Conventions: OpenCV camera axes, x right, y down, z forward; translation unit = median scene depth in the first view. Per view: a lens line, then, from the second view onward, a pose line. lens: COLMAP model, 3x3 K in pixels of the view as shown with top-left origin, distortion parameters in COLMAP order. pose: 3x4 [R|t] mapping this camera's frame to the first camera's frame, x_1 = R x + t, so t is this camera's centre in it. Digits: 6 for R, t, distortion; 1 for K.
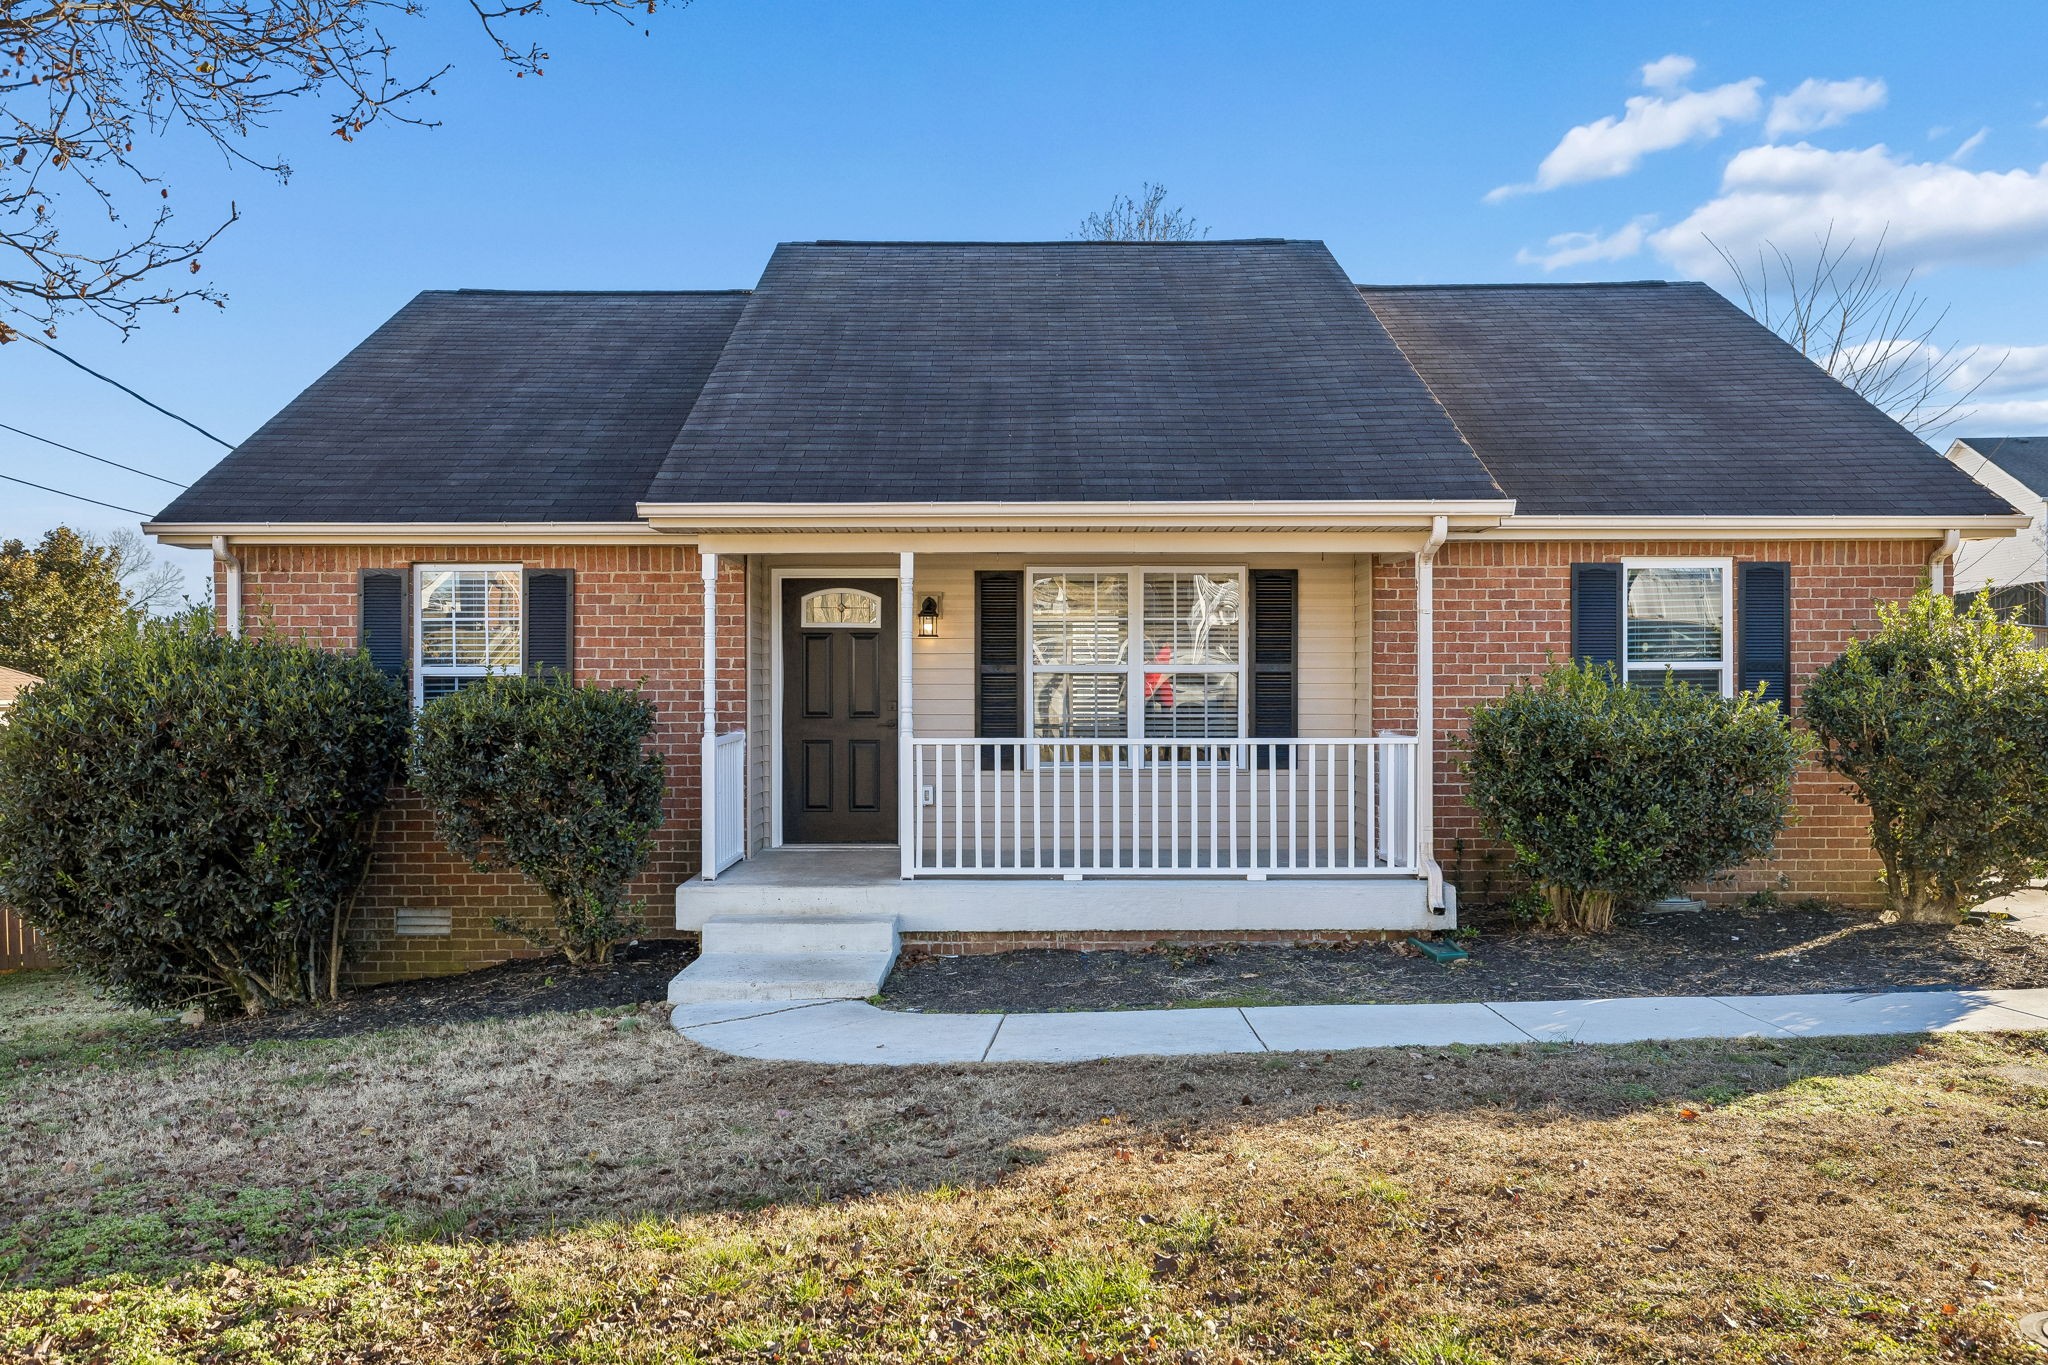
lens RADIAL K [[1240.3, 0, 1027.7], [0, 1240.3, 677.6], [0, 0, 1]] dist [0.001532, 0.000708]
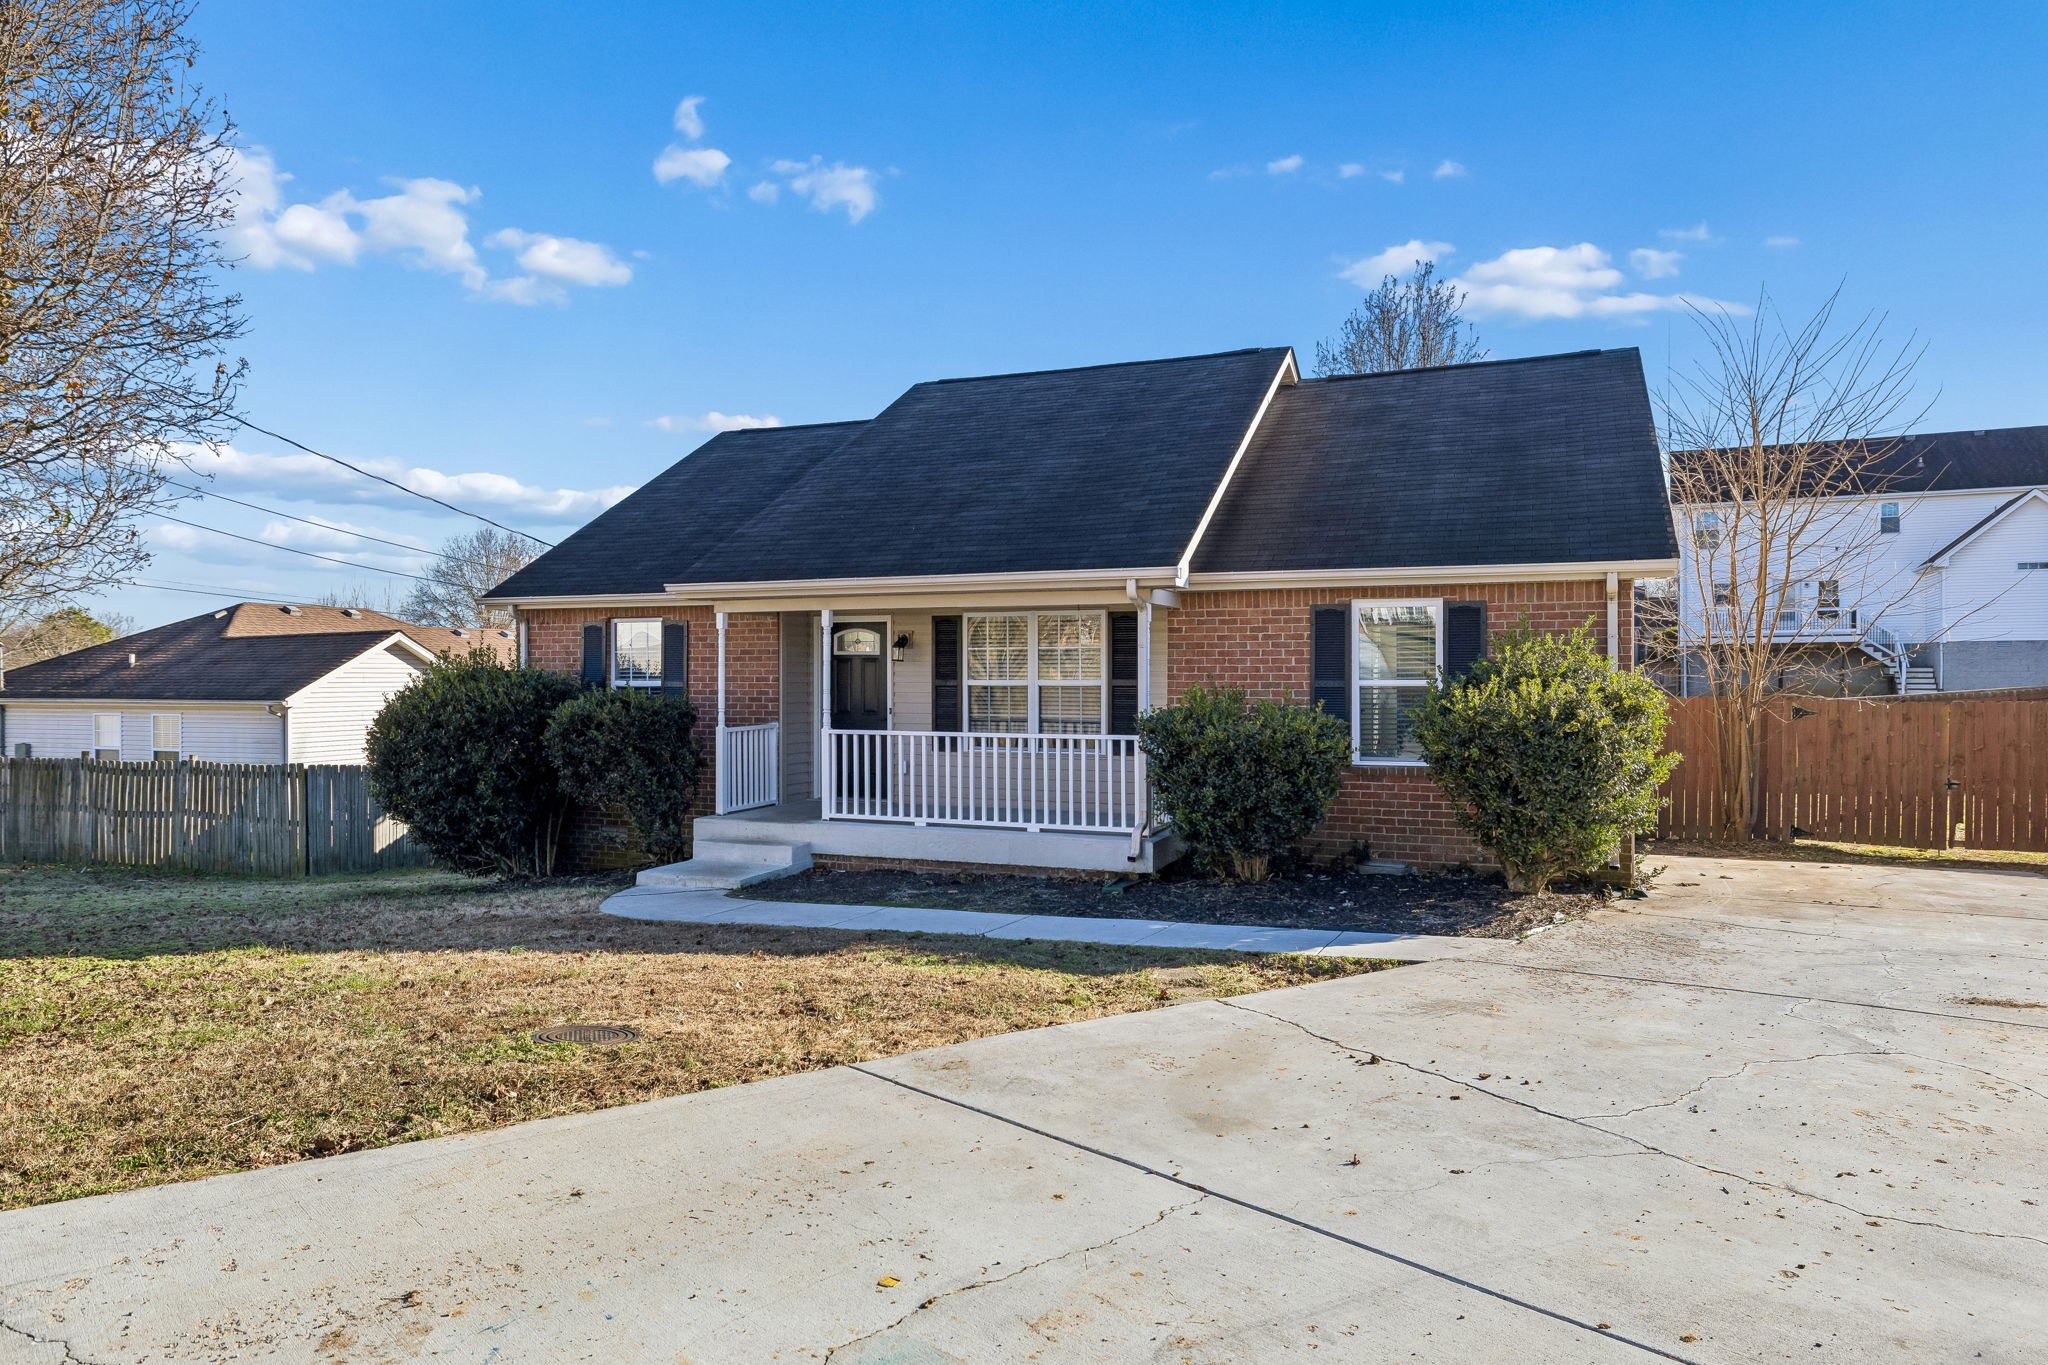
lens RADIAL K [[993.9, 0, 1051.3], [0, 993.9, 672.6], [0, 0, 1]] dist [0.001032, 0.000494]
pose [[0.952408, 0.000387, -0.304827, 0.495861], [-0.001228, 0.999996, -0.002564, -0.017450], [0.304825, 0.002817, 0.952404, -0.088948]]
